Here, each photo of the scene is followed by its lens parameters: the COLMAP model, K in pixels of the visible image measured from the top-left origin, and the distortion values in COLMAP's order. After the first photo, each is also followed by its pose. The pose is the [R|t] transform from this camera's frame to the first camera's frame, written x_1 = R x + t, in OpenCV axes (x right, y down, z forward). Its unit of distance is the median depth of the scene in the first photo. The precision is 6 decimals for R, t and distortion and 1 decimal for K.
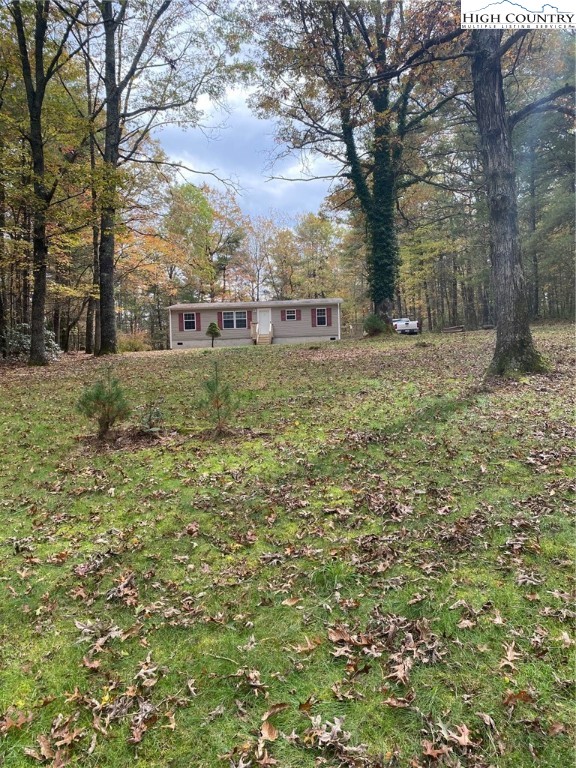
lens RADIAL K [[588.5, 0, 288.0], [0, 588.5, 384.0], [0, 0, 1]] dist [0.020204, -0.006672]
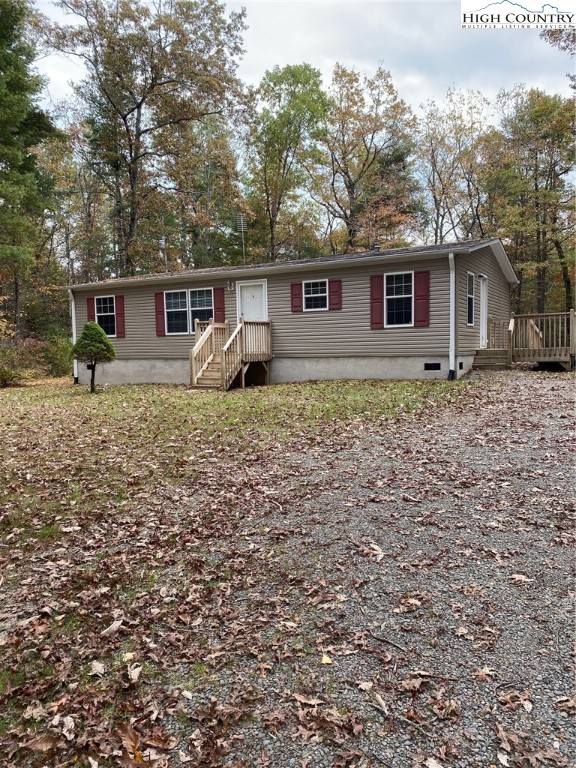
lens RADIAL K [[588.5, 0, 288.0], [0, 588.5, 384.0], [0, 0, 1]] dist [0.020204, -0.006672]
pose [[0.897184, 0.038321, -0.439990, 0.146834], [-0.011151, 0.997877, 0.064171, -0.086847], [0.441515, -0.052667, 0.895707, 0.675752]]
